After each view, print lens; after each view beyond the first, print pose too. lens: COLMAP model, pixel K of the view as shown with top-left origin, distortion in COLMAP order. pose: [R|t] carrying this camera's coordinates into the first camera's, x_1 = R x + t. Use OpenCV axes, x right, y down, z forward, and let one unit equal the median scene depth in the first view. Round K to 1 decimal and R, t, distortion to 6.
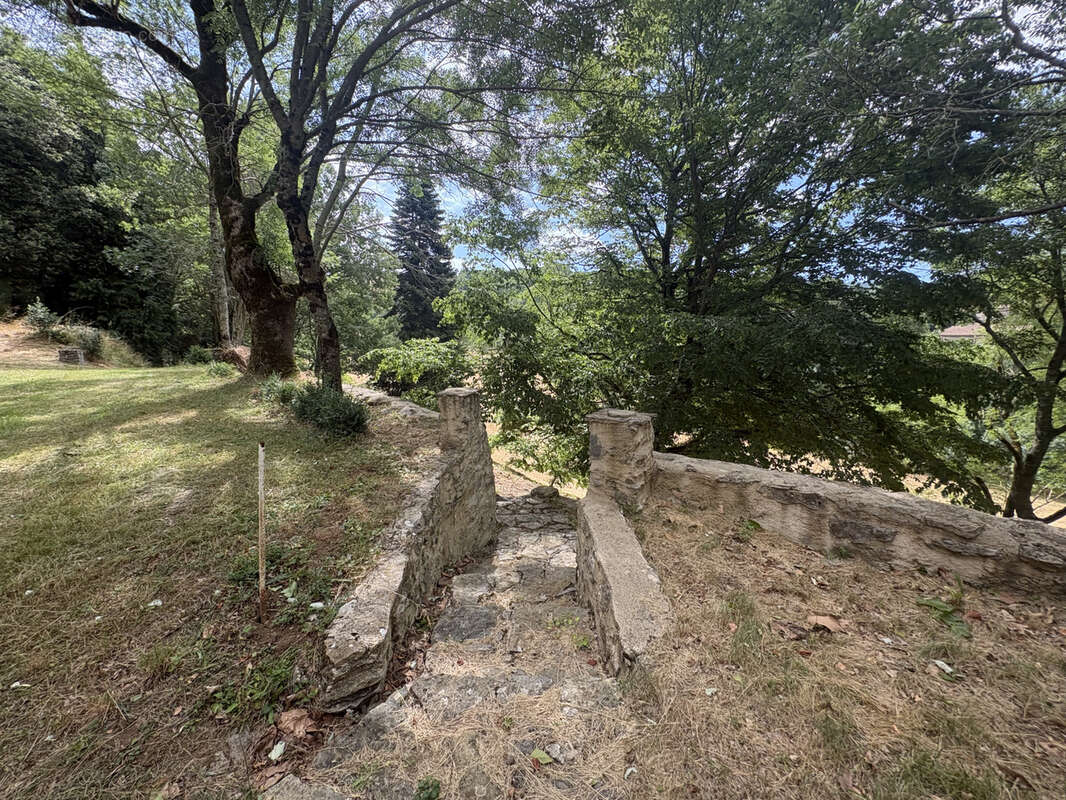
lens RADIAL K [[437.1, 0, 532.4], [0, 437.1, 401.8], [0, 0, 1]] dist [0.000140, 0.000438]
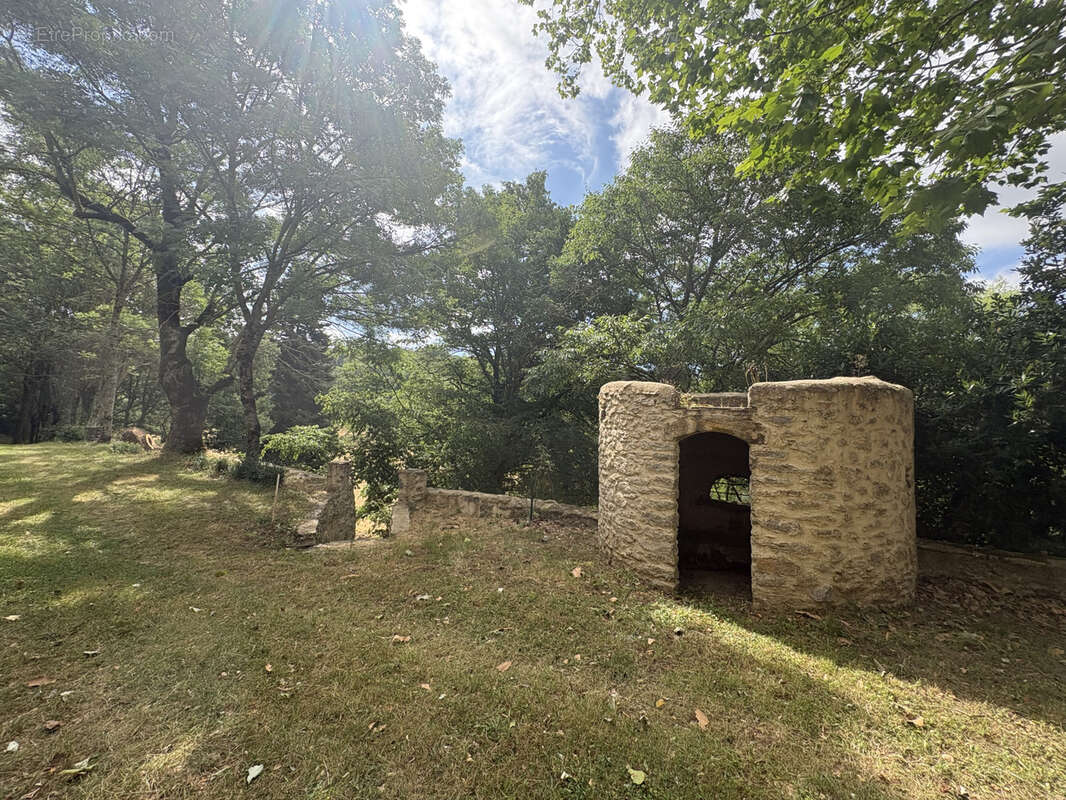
lens RADIAL K [[437.1, 0, 532.4], [0, 437.1, 401.8], [0, 0, 1]] dist [0.000140, 0.000438]
pose [[0.962776, 0.040266, 0.267284, 0.071510], [0.009579, 0.983138, -0.182614, 0.042273], [-0.270130, 0.178376, 0.946156, -0.617762]]
